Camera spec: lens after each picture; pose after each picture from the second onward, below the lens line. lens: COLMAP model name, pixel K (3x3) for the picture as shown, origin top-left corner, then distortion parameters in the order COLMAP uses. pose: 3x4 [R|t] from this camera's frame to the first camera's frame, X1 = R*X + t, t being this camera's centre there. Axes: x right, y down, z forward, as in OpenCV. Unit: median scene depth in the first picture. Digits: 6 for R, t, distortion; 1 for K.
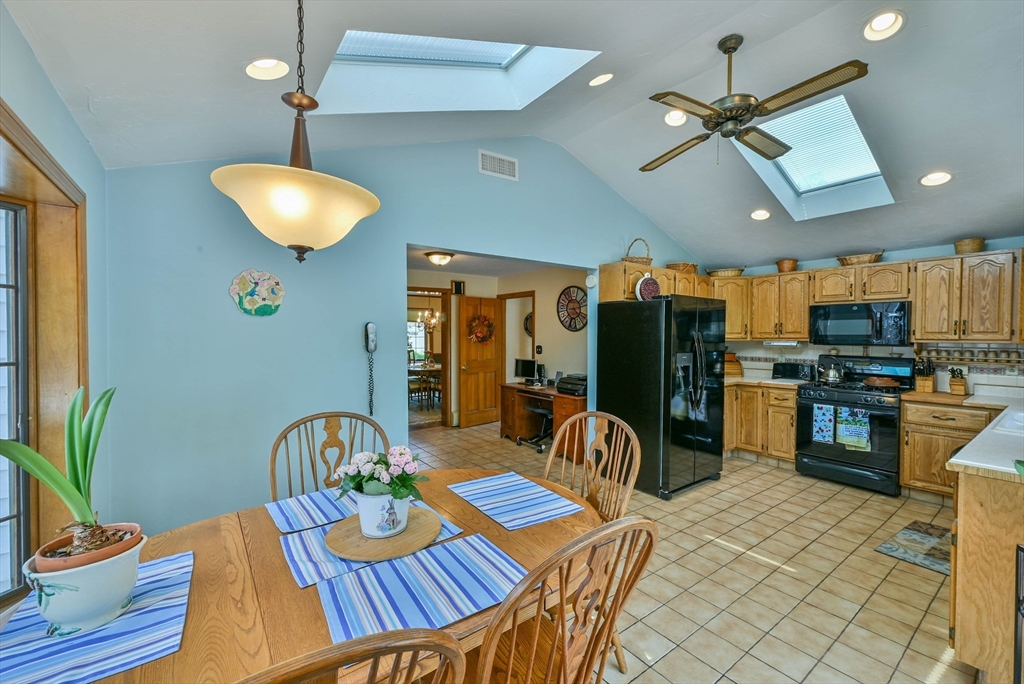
lens RADIAL K [[444.3, 0, 503.6], [0, 444.3, 344.6], [0, 0, 1]] dist [-0.003787, 0.000164]
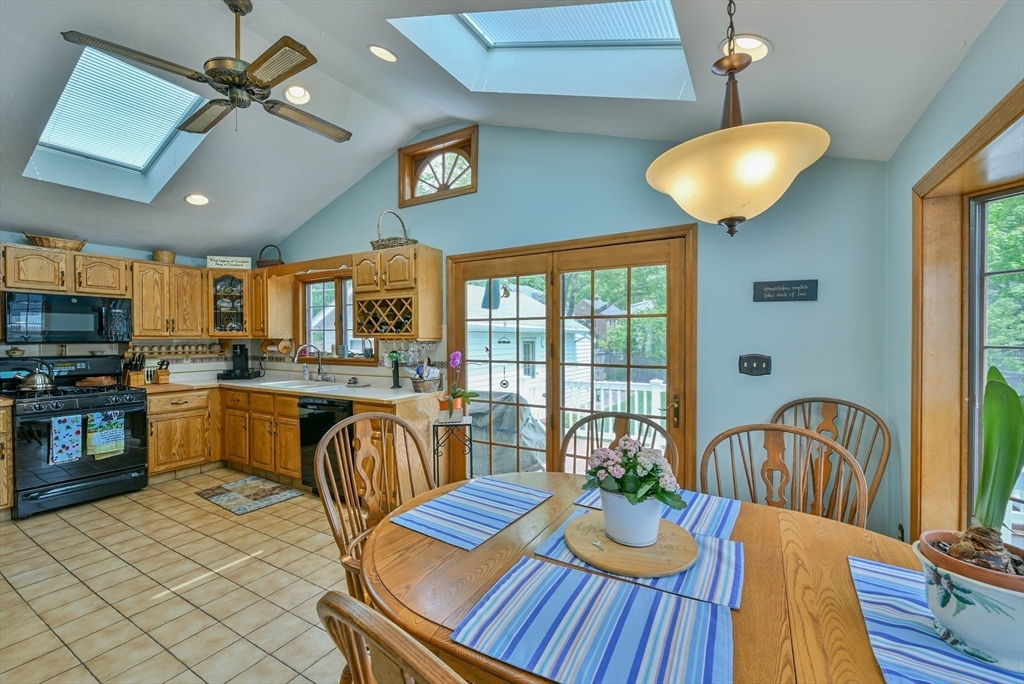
lens RADIAL K [[425.0, 0, 517.9], [0, 425.0, 342.3], [0, 0, 1]] dist [0.000306, 0.000682]
pose [[-0.437992, -0.011450, 0.898906, -0.349531], [0.022971, 0.999450, 0.023923, -0.000417], [-0.898685, 0.031126, -0.437488, 0.587590]]
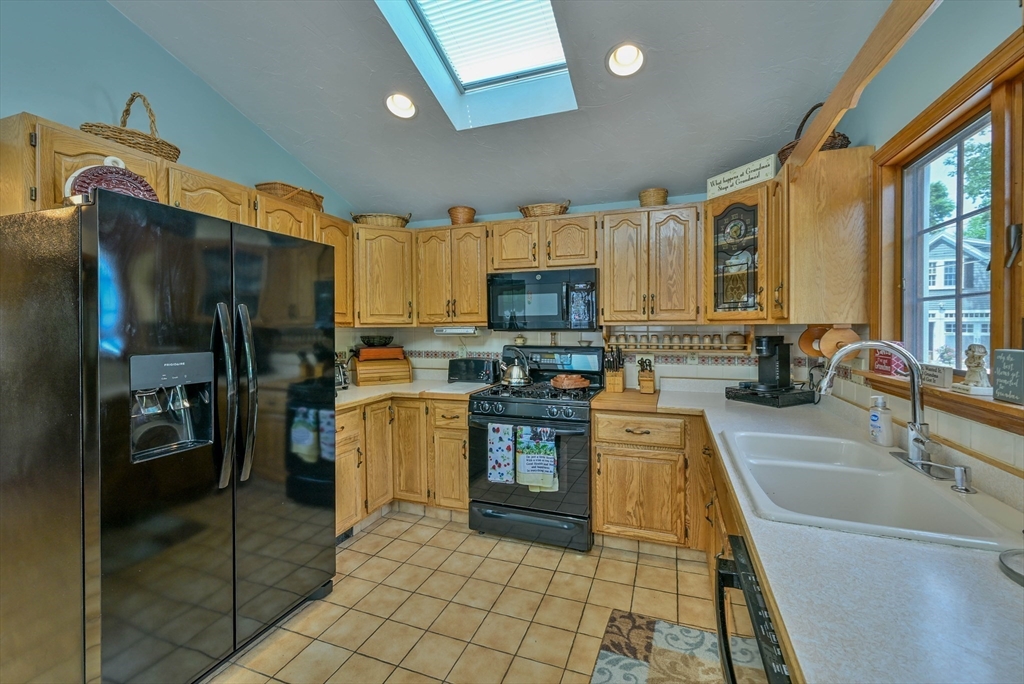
lens RADIAL K [[425.0, 0, 546.8], [0, 425.0, 329.7], [0, 0, 1]] dist [0.000306, 0.000682]
pose [[0.809646, -0.007971, 0.586865, 0.415869], [0.019772, 0.999711, -0.013700, 0.009264], [-0.586585, 0.022696, 0.809569, 0.459967]]
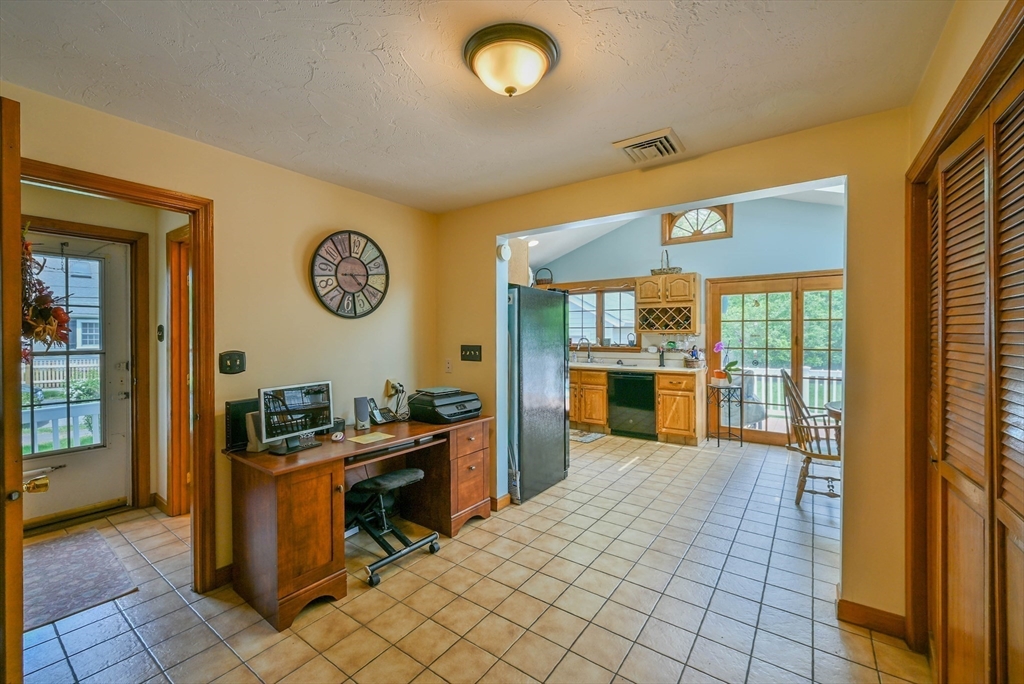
lens RADIAL K [[425.0, 0, 508.3], [0, 425.0, 338.8], [0, 0, 1]] dist [0.000306, 0.000682]
pose [[-0.356731, -0.011798, 0.934133, -0.519303], [0.023223, 0.999499, 0.021492, -0.017154], [-0.933919, 0.029360, -0.356278, 1.397666]]
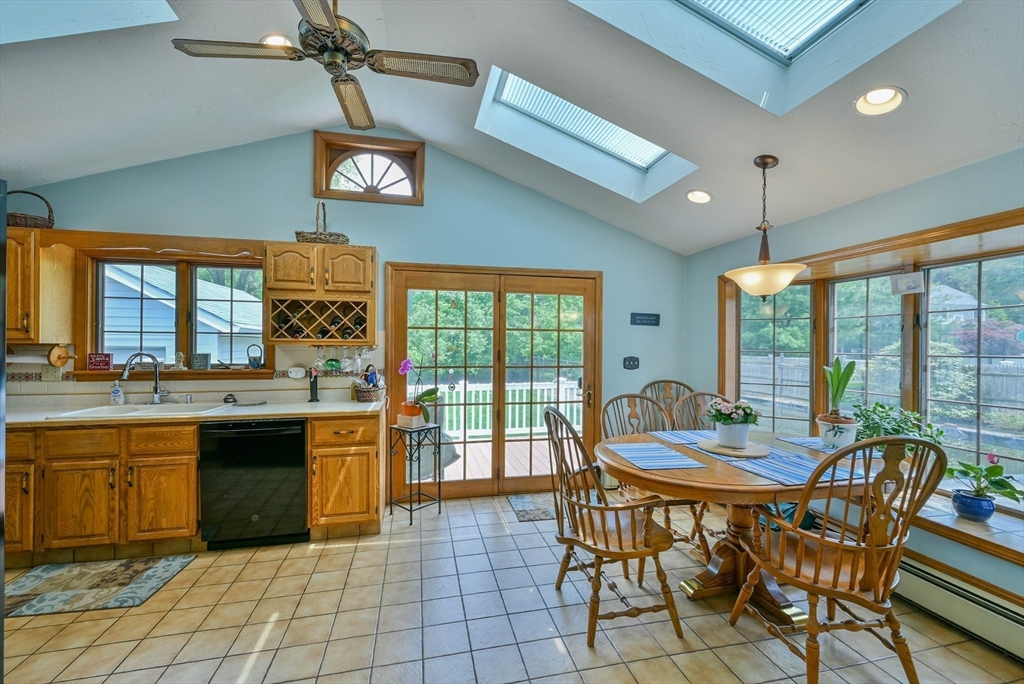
lens RADIAL K [[425.0, 0, 517.2], [0, 425.0, 343.4], [0, 0, 1]] dist [0.000306, 0.000682]
pose [[-0.937604, -0.004985, 0.347670, -0.039982], [0.000289, 0.999886, 0.015117, -0.008264], [-0.347706, 0.014274, -0.937495, 1.055437]]
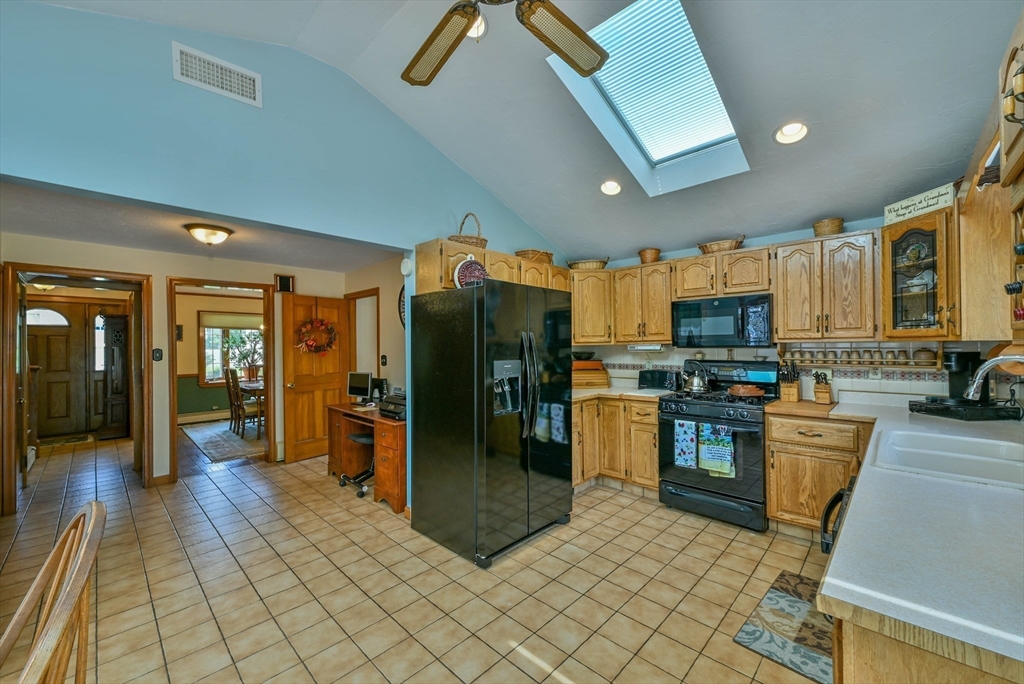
lens RADIAL K [[425.0, 0, 537.5], [0, 425.0, 344.1], [0, 0, 1]] dist [0.000306, 0.000682]
pose [[0.976858, -0.009883, 0.213662, 0.289842], [0.016132, 0.999491, -0.027520, 0.011908], [-0.213281, 0.030329, 0.976520, 0.288773]]
